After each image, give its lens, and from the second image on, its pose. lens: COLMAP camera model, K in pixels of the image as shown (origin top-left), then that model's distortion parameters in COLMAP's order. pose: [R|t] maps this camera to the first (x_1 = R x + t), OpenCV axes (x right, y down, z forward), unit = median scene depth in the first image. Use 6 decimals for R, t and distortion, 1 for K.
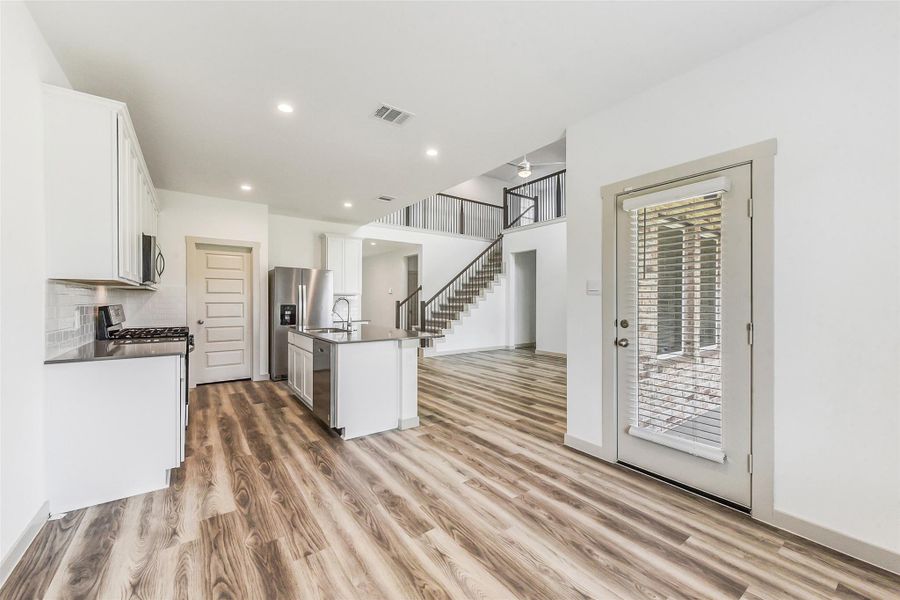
lens RADIAL K [[355.6, 0, 449.6], [0, 355.6, 303.8], [0, 0, 1]] dist [0.003006, -0.000196]
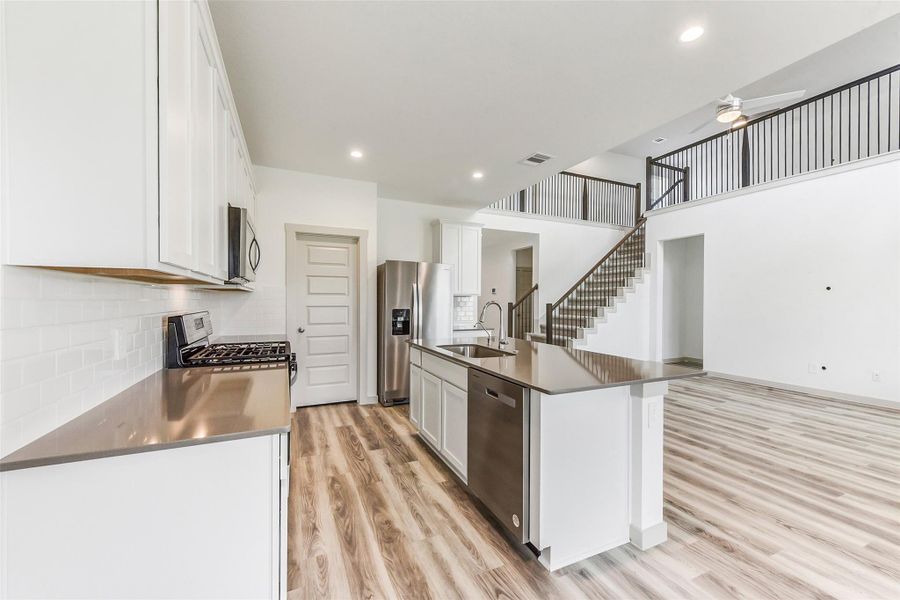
lens RADIAL K [[355.6, 0, 447.7], [0, 355.6, 305.5], [0, 0, 1]] dist [0.003006, -0.000196]
pose [[0.978862, 0.004580, -0.204469, -0.204683], [-0.003625, 0.999981, 0.005045, -0.009974], [0.204488, -0.004197, 0.978860, 0.271641]]
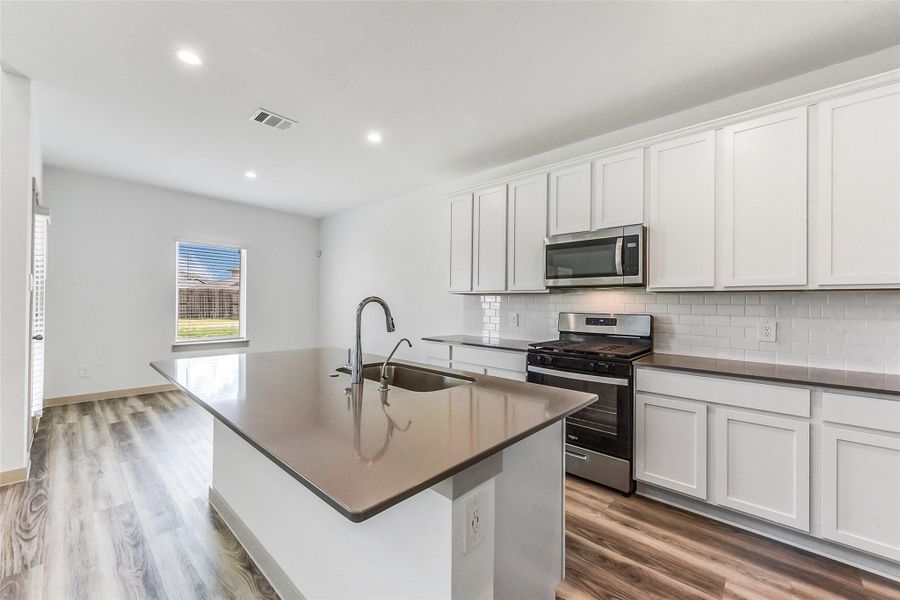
lens RADIAL K [[355.6, 0, 446.2], [0, 355.6, 301.7], [0, 0, 1]] dist [0.003006, -0.000196]
pose [[-0.980148, -0.022220, -0.197016, -0.246619], [-0.022149, 0.999751, -0.002563, -0.009555], [0.197024, 0.001851, -0.980397, 1.150478]]
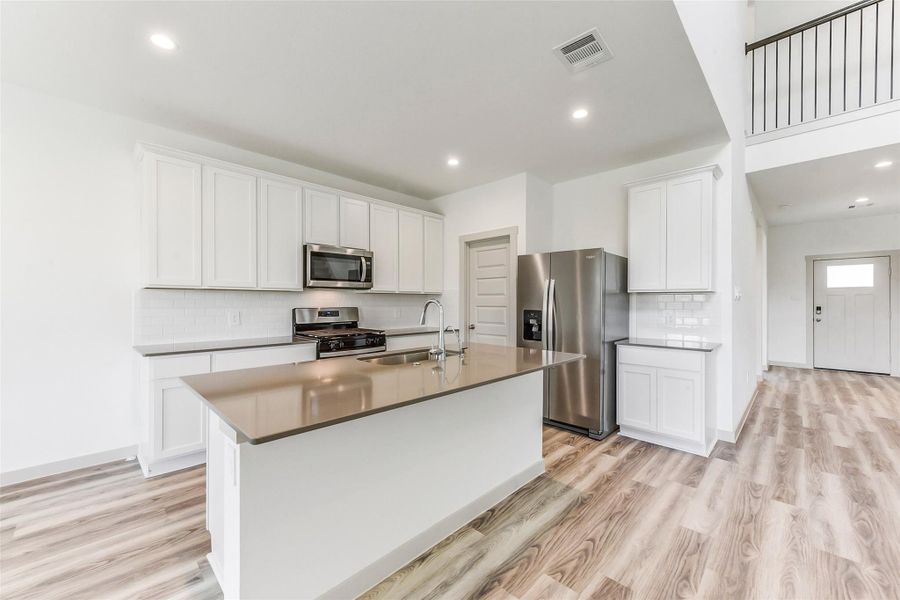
lens RADIAL K [[355.6, 0, 448.5], [0, 355.6, 303.2], [0, 0, 1]] dist [0.003006, -0.000196]
pose [[0.165312, 0.000138, -0.986241, 0.189904], [-0.007547, 0.999971, -0.001126, -0.008508], [0.986212, 0.007630, 0.165308, 0.771272]]
